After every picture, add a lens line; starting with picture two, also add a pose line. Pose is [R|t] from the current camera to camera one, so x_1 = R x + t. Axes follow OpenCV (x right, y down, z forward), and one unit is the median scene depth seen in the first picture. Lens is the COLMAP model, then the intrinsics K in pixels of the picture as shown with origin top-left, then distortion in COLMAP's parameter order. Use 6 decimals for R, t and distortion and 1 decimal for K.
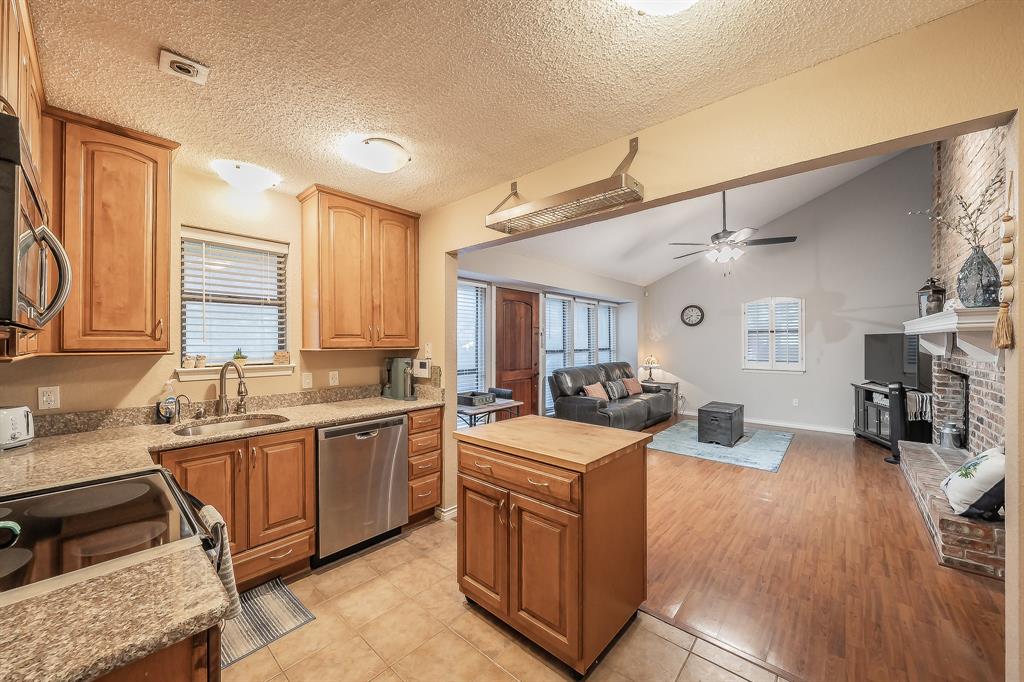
lens RADIAL K [[377.7, 0, 504.9], [0, 377.7, 339.8], [0, 0, 1]] dist [-0.001585, 0.000368]
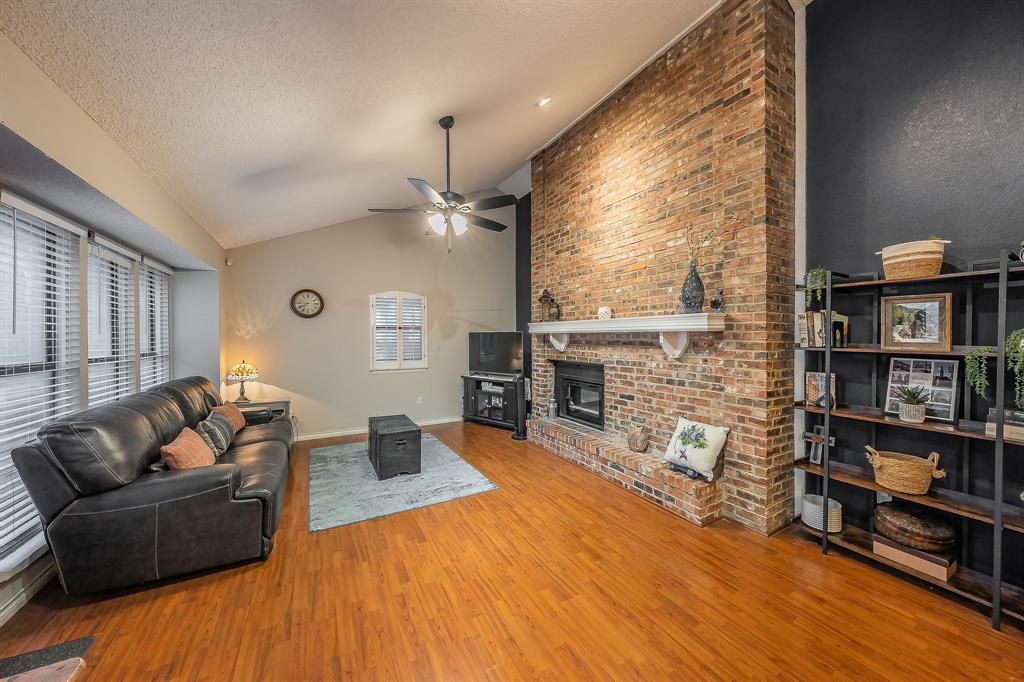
lens RADIAL K [[354.8, 0, 516.1], [0, 354.8, 335.7], [0, 0, 1]] dist [-0.000478, -0.000110]
pose [[0.313700, 0.005141, 0.949508, -0.039324], [-0.003553, 0.999985, -0.004240, 0.000279], [-0.949515, -0.002043, 0.313714, 0.521543]]
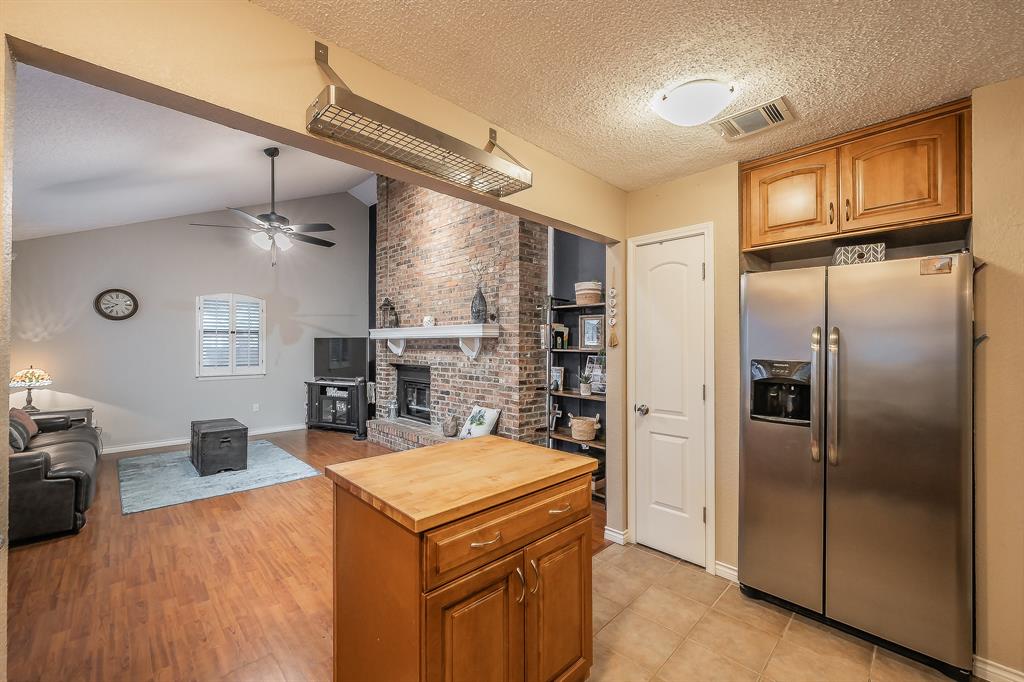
lens RADIAL K [[409.6, 0, 516.0], [0, 409.6, 340.5], [0, 0, 1]] dist [-0.000659, 0.000271]
pose [[0.062215, 0.015222, 0.997947, -0.246380], [-0.007788, 0.999861, -0.014766, 0.007768], [-0.998032, -0.006853, 0.062325, 0.315465]]
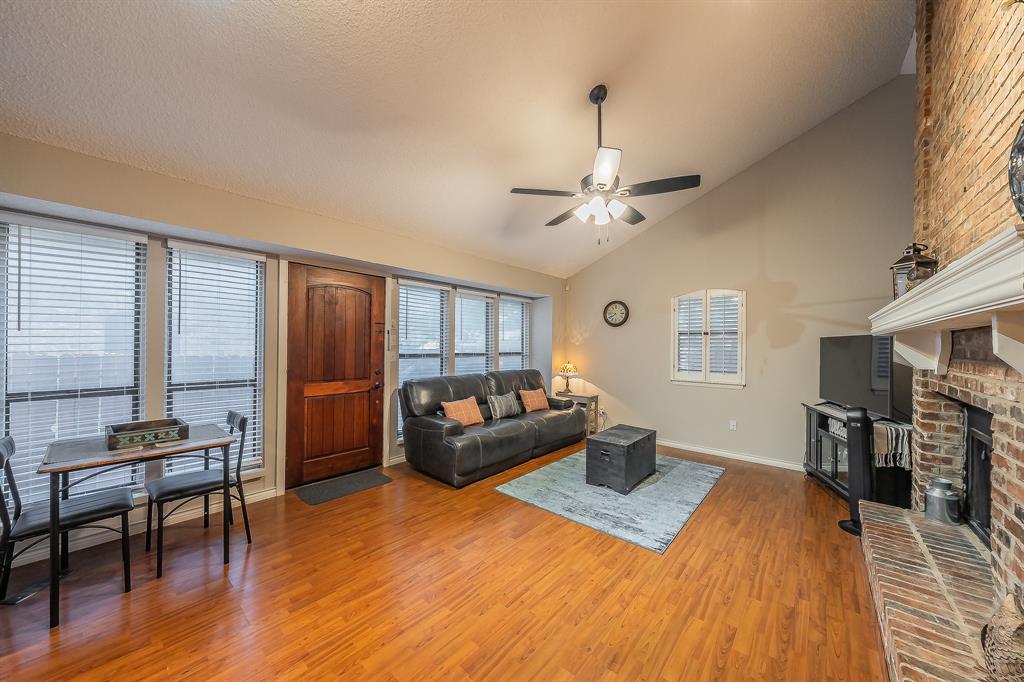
lens RADIAL K [[354.8, 0, 508.6], [0, 354.8, 345.1], [0, 0, 1]] dist [-0.000478, -0.000110]
pose [[0.999915, 0.011025, 0.006957, 0.339423], [-0.011041, 0.999937, 0.002228, 0.006426], [-0.006932, -0.002305, 0.999973, 0.309544]]
